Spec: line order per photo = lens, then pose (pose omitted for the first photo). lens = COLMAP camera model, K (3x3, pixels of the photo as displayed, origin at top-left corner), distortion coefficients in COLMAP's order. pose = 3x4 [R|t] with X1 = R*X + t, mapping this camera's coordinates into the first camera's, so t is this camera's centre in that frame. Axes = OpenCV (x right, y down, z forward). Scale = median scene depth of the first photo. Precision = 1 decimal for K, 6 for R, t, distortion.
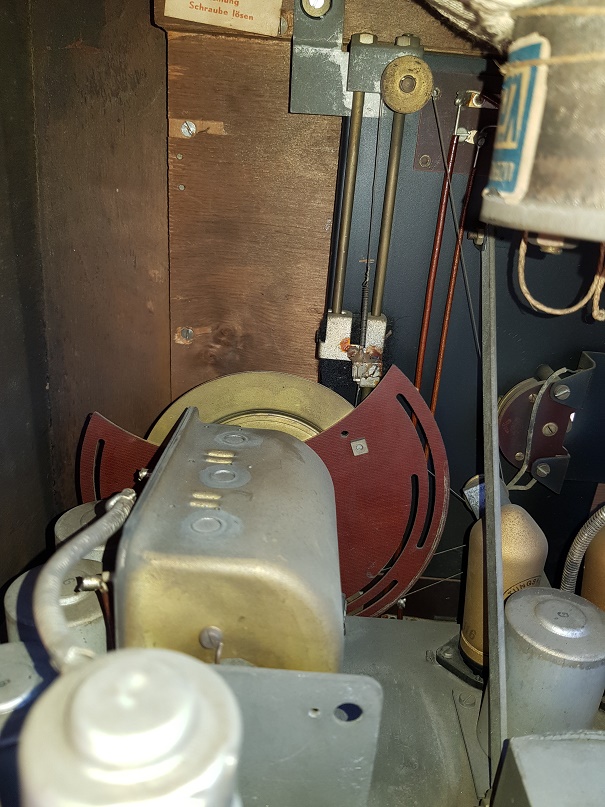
lens RADIAL K [[625.2, 0, 302.5], [0, 625.2, 403.5], [0, 0, 1]] dist [0.041523, -0.136279]
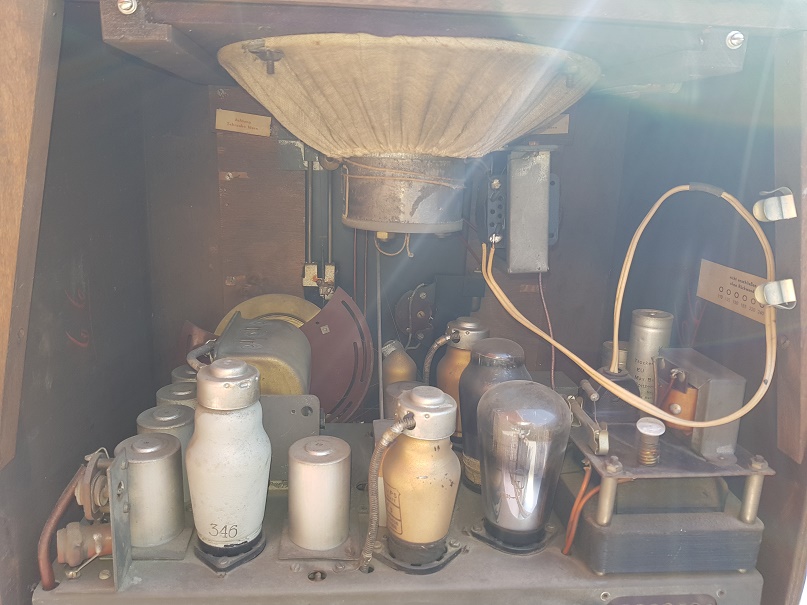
lens RADIAL K [[623.4, 0, 403.5], [0, 623.4, 302.5], [0, 0, 1]] dist [0.079429, -0.131300]
pose [[0.992903, -0.060774, 0.102229, 0.141539], [0.071583, 0.991826, -0.105628, 0.212646], [-0.094974, 0.112196, 0.989137, -0.988871]]
